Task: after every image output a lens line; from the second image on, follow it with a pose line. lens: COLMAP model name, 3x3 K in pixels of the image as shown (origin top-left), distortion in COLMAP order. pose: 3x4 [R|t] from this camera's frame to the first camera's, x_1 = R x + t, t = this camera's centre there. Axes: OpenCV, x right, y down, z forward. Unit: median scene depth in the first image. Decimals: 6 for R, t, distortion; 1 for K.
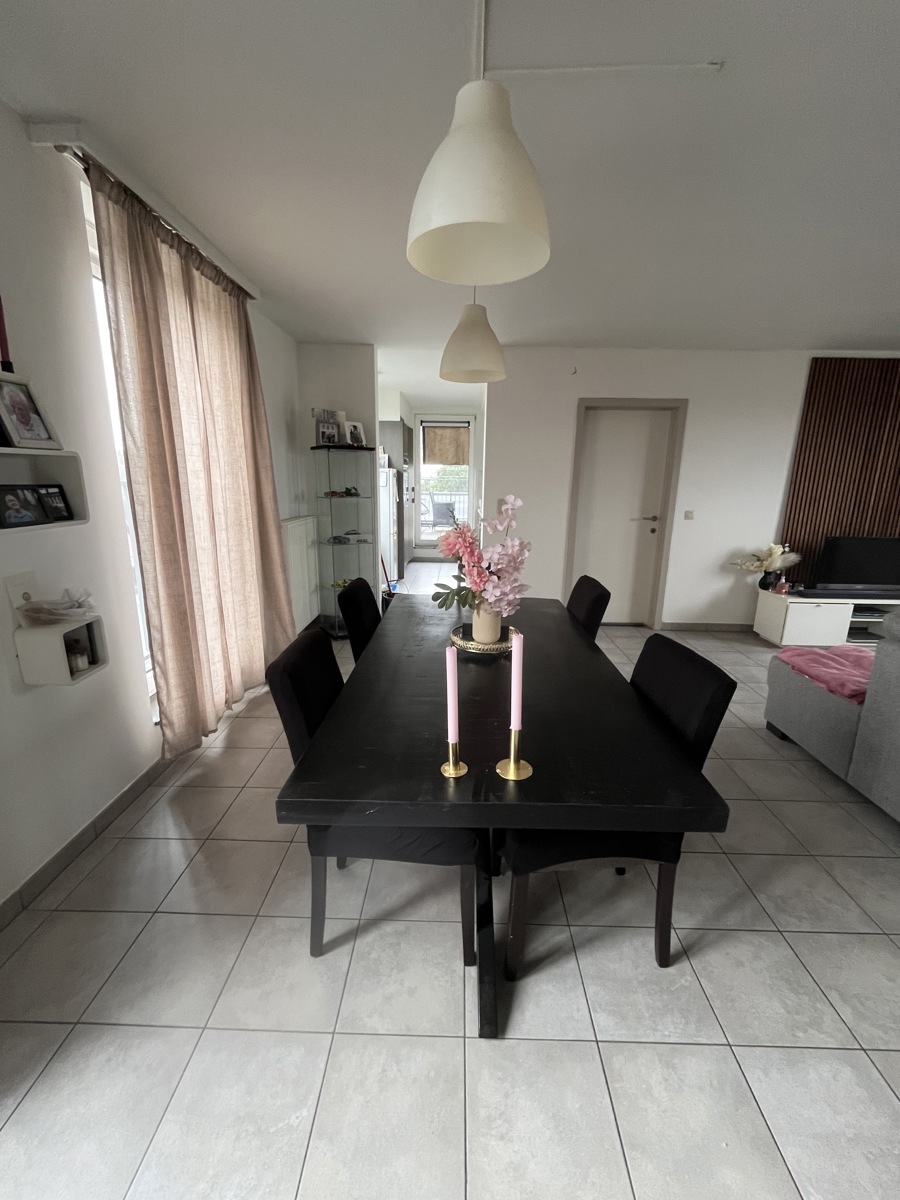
lens RADIAL K [[489.2, 0, 451.1], [0, 489.2, 597.5], [0, 0, 1]] dist [-0.002588, 0.000059]
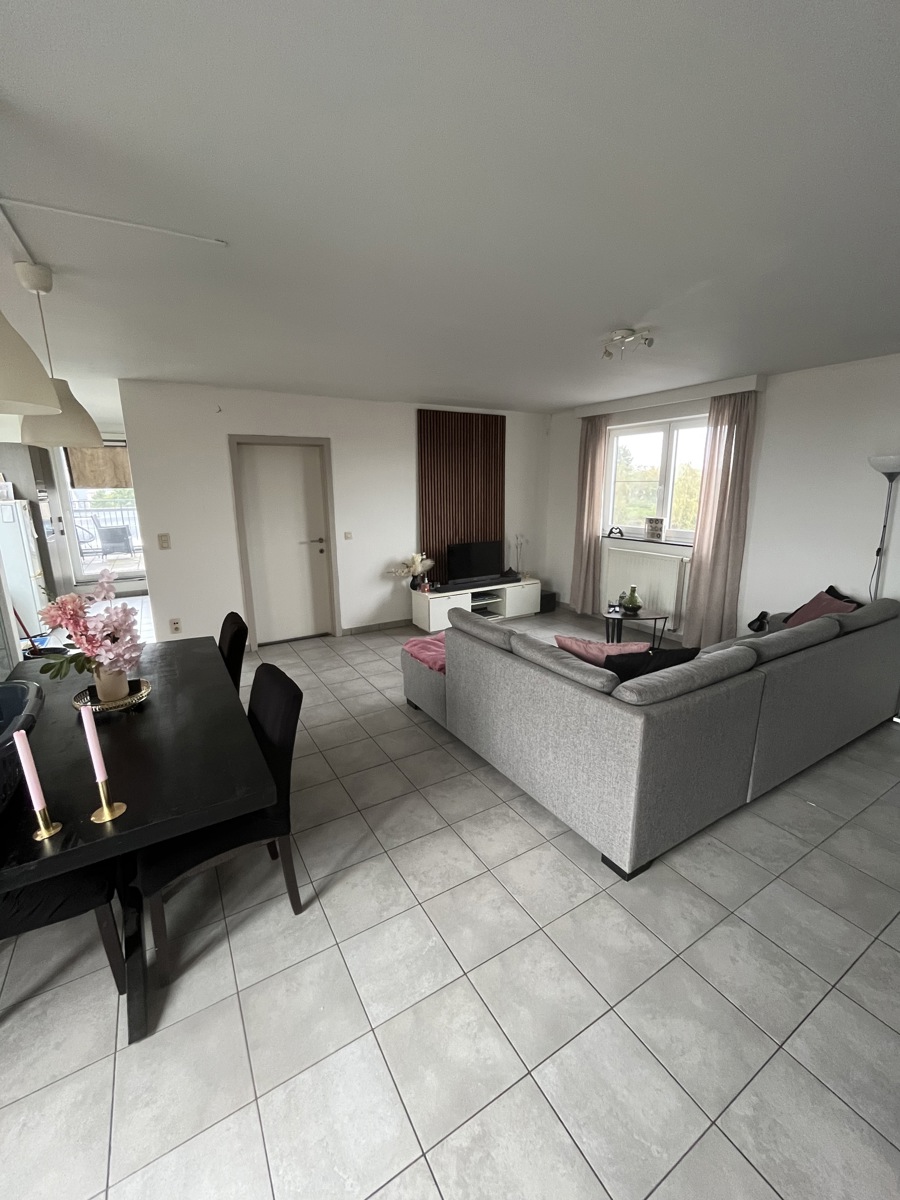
lens RADIAL K [[489.2, 0, 451.1], [0, 489.2, 597.5], [0, 0, 1]] dist [-0.002588, 0.000059]
pose [[0.846328, -0.141403, 0.513550, 0.077809], [0.146103, 0.988769, 0.031475, -0.024504], [-0.512233, 0.048393, 0.857482, -0.133338]]
